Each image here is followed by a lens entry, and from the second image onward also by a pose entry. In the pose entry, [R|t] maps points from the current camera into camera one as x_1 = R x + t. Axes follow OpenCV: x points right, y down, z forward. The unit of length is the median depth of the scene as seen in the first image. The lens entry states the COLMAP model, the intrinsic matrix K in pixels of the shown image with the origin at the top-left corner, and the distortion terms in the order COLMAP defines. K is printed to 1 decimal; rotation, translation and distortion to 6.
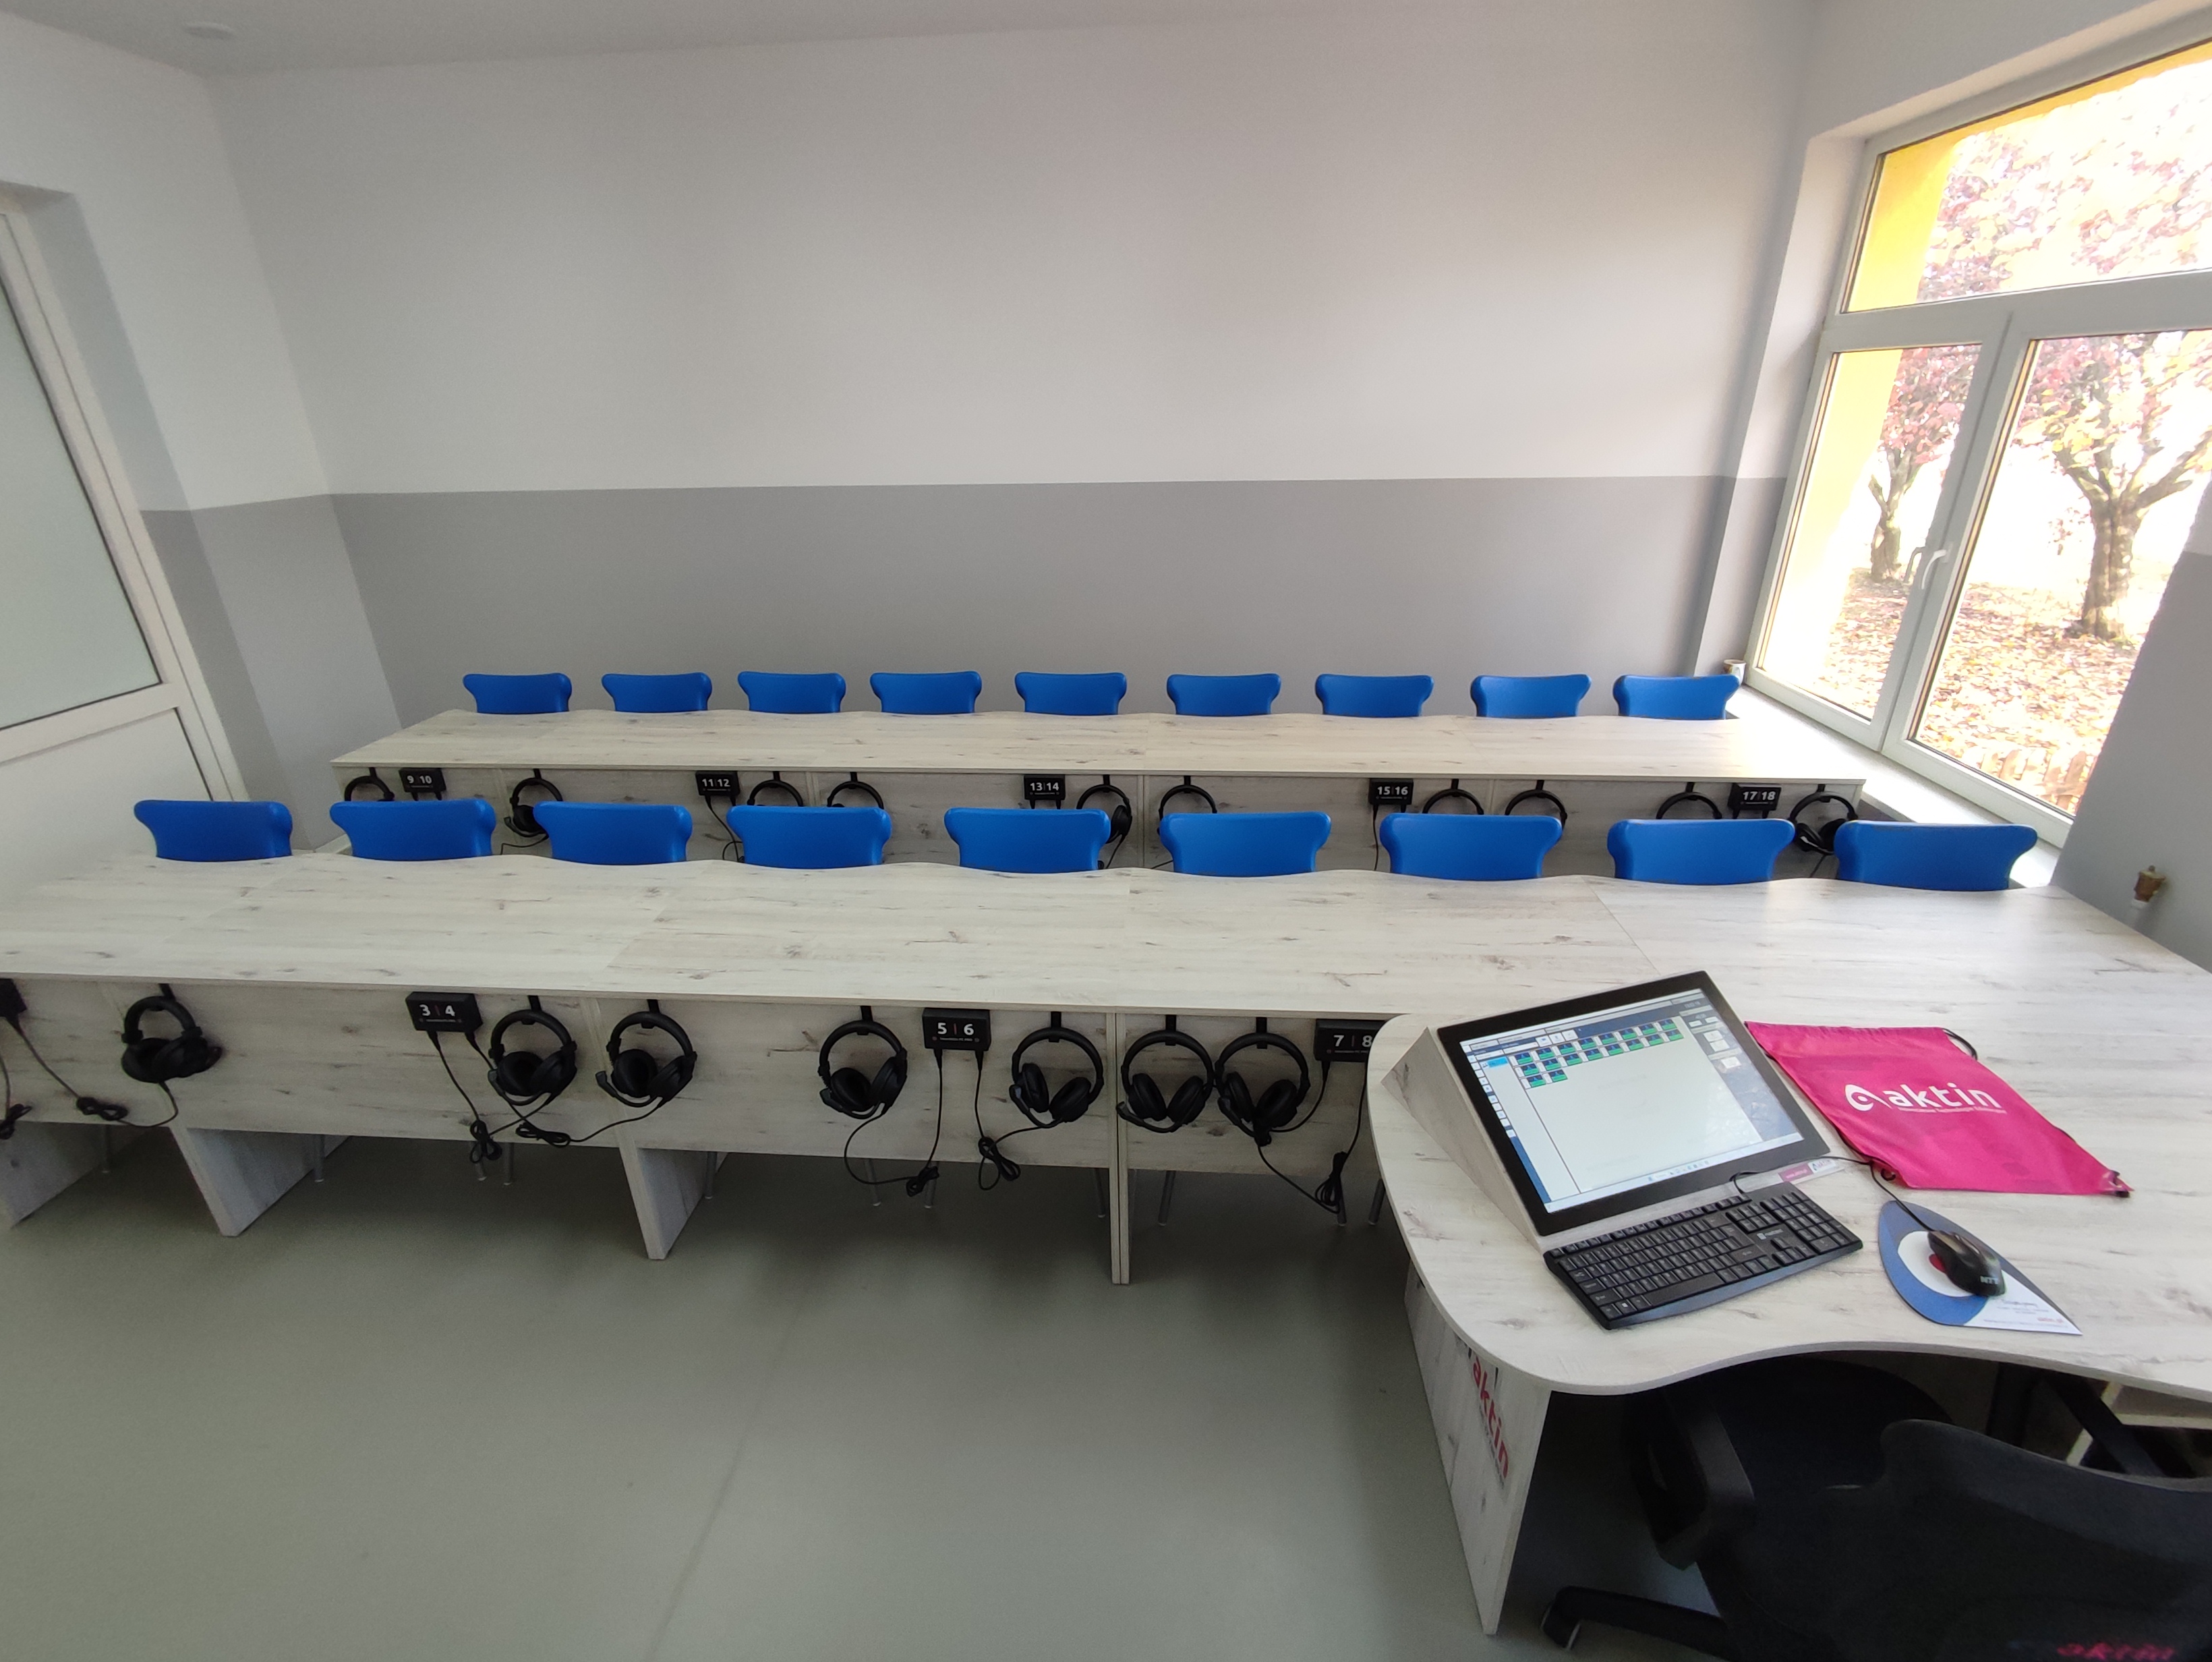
lens RADIAL K [[1010.4, 0, 1104.9], [0, 1010.4, 843.4], [0, 0, 1]] dist [-0.004844, -0.000653]
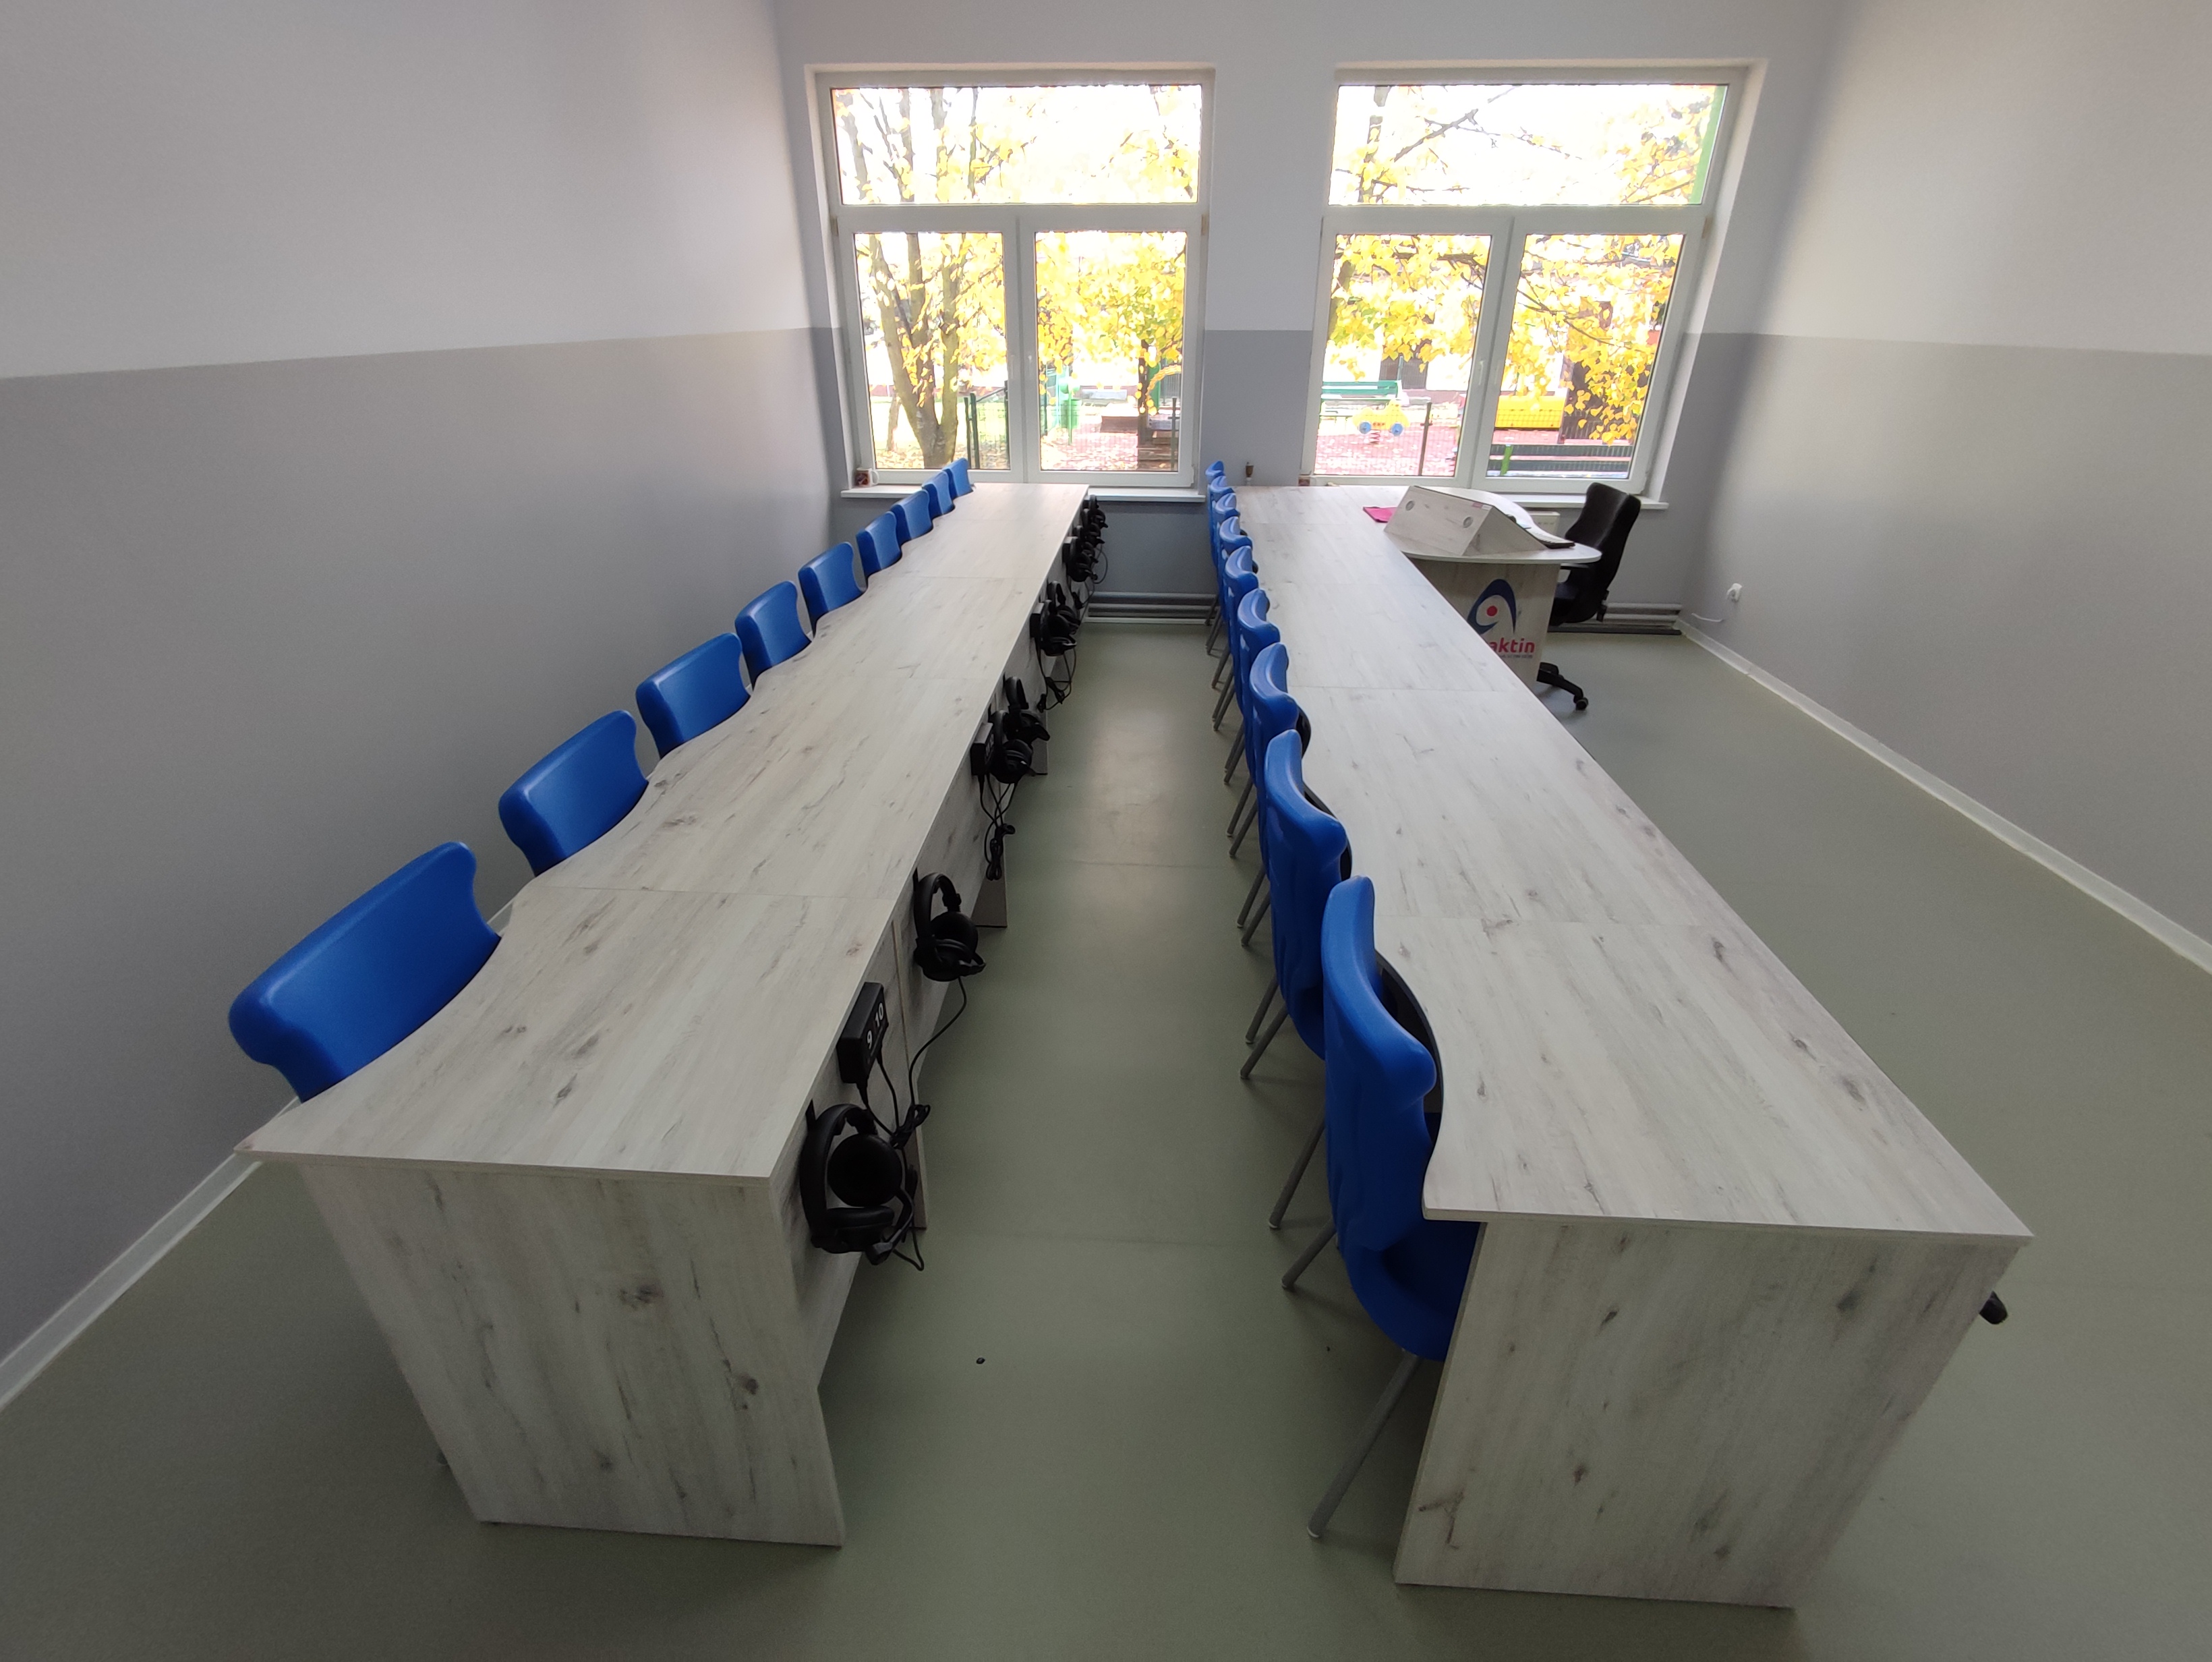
lens RADIAL K [[1016.5, 0, 1102.3], [0, 1016.5, 833.4], [0, 0, 1]] dist [-0.003316, -0.000587]
pose [[-0.020219, -0.446990, 0.894310, -1.465665], [0.400986, 0.815773, 0.416802, -0.384083], [-0.915861, 0.367033, 0.162743, 1.156363]]
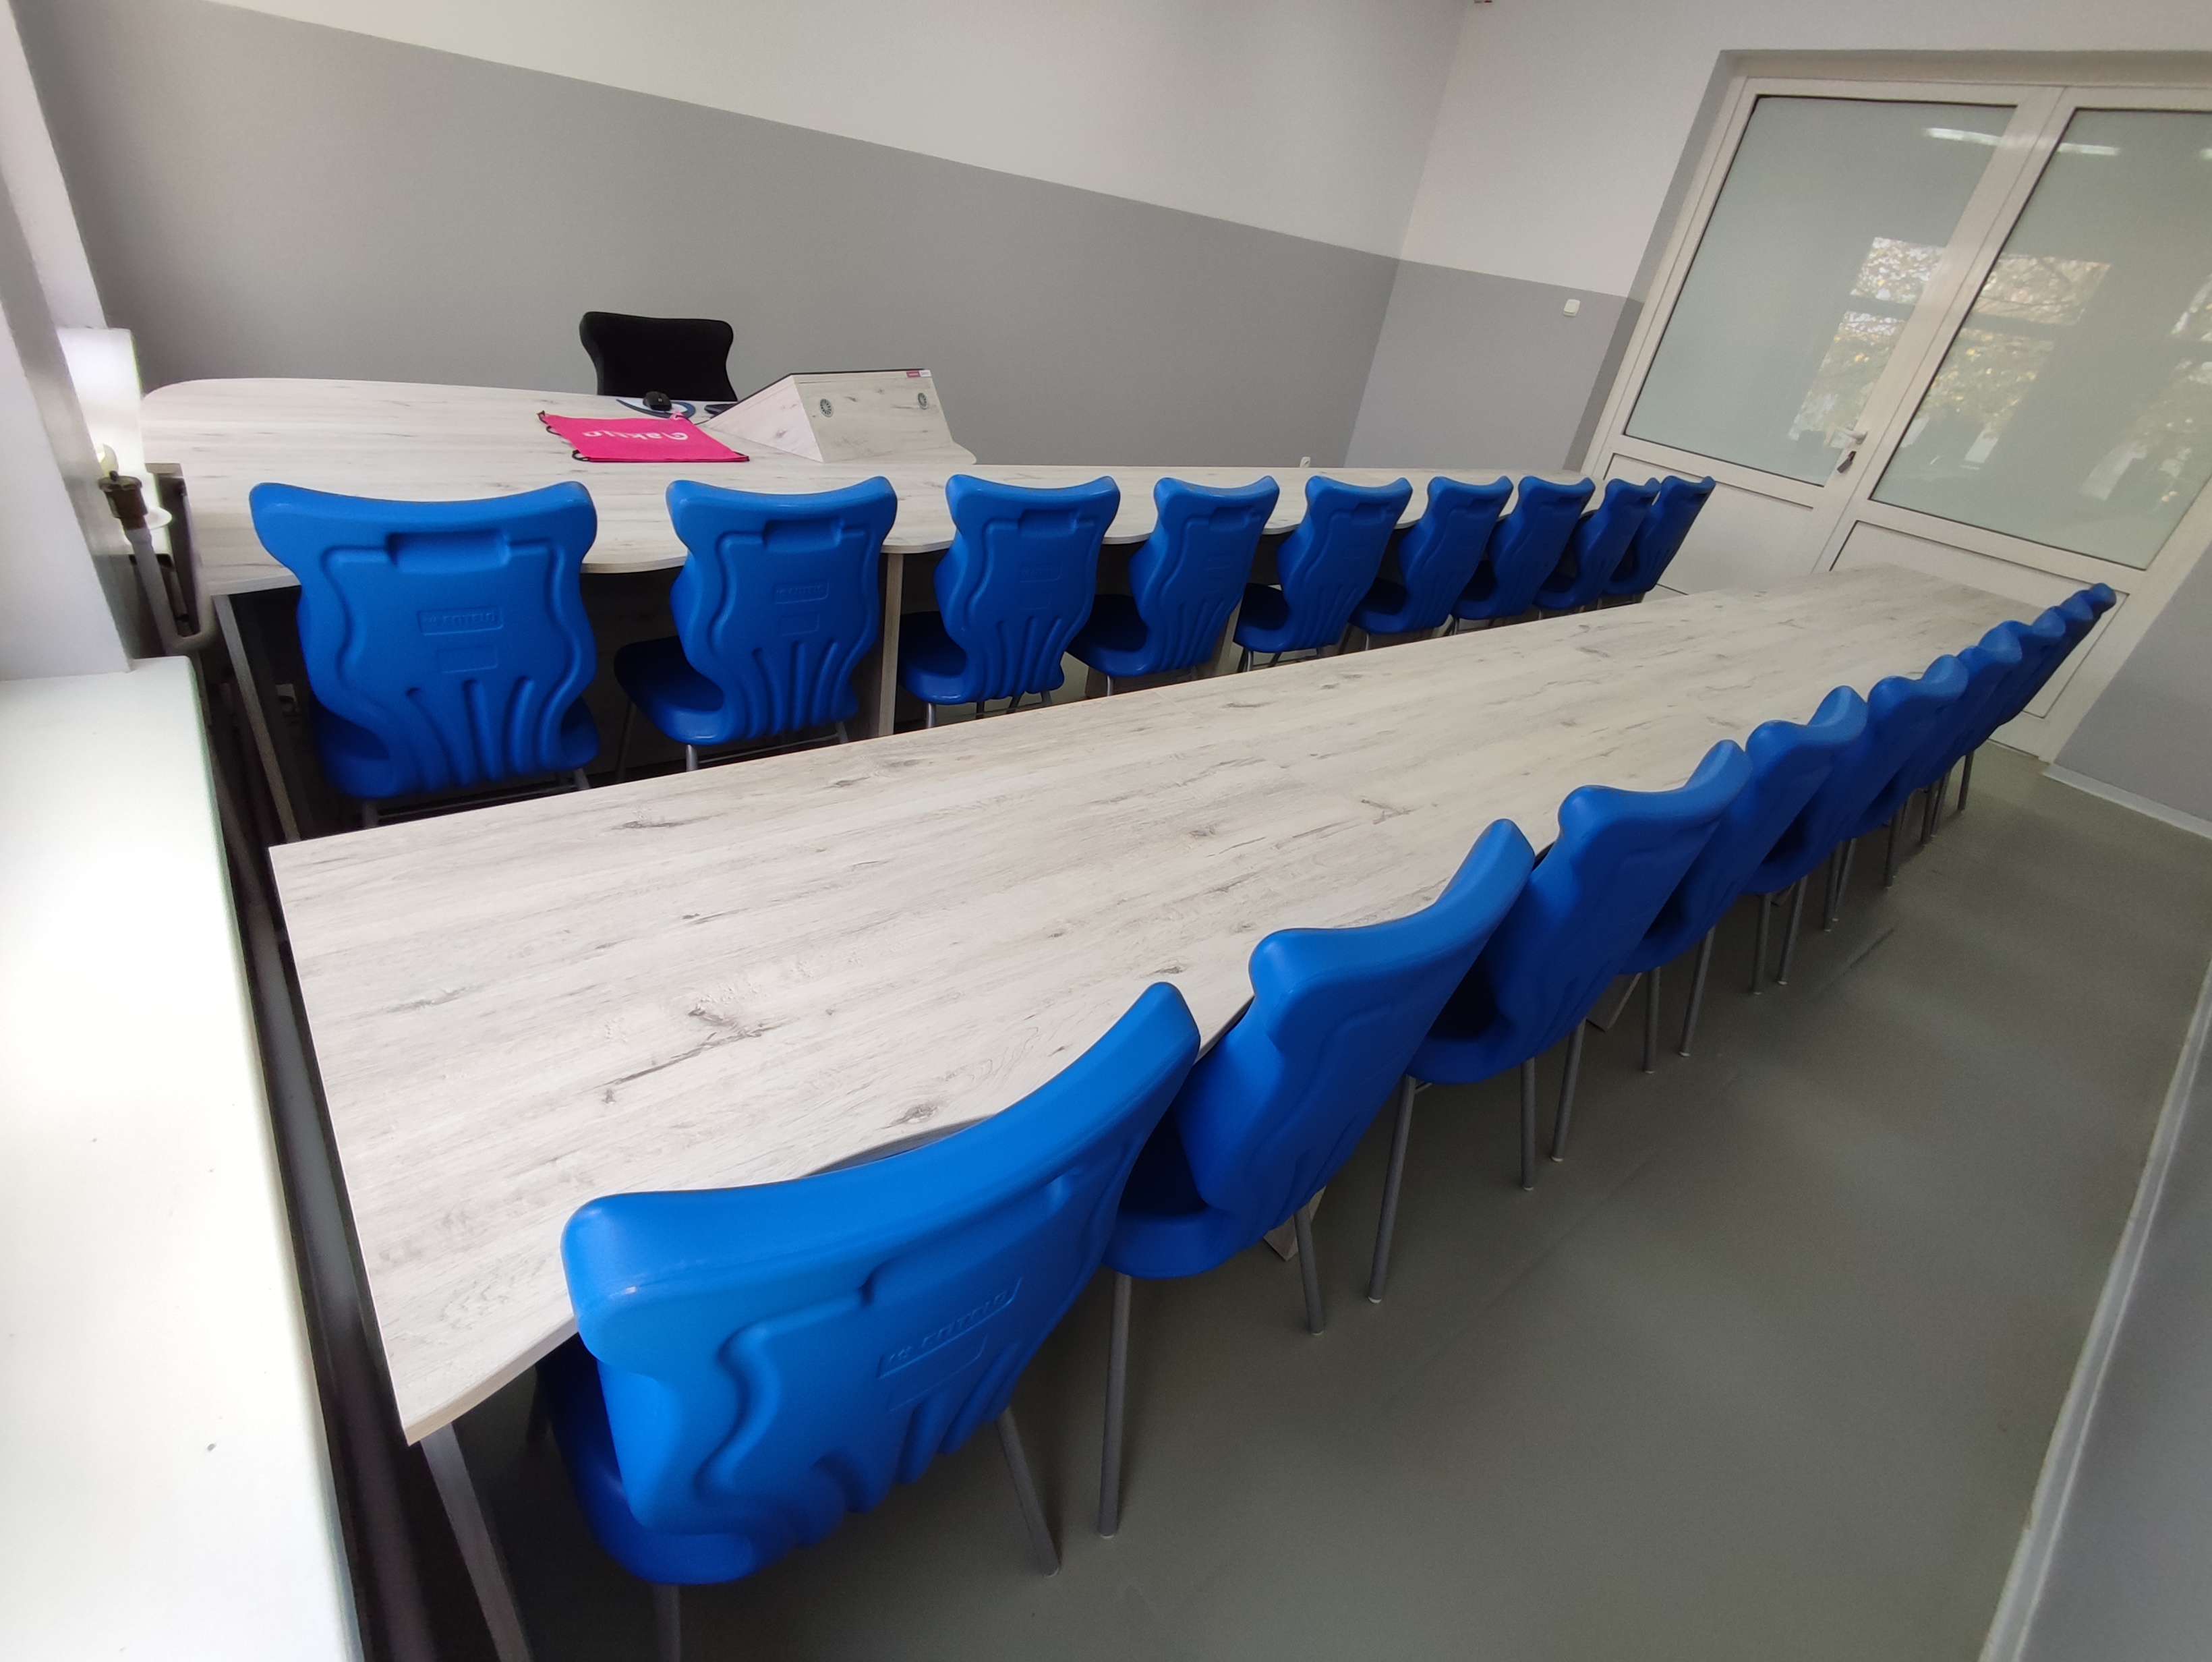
lens RADIAL K [[1011.9, 0, 1101.2], [0, 1011.9, 836.2], [0, 0, 1]] dist [-0.003092, -0.000866]
pose [[0.709929, -0.243346, 0.660895, 0.608059], [0.118397, 0.966291, 0.228614, 0.111631], [-0.694249, -0.084051, 0.714810, 0.226645]]
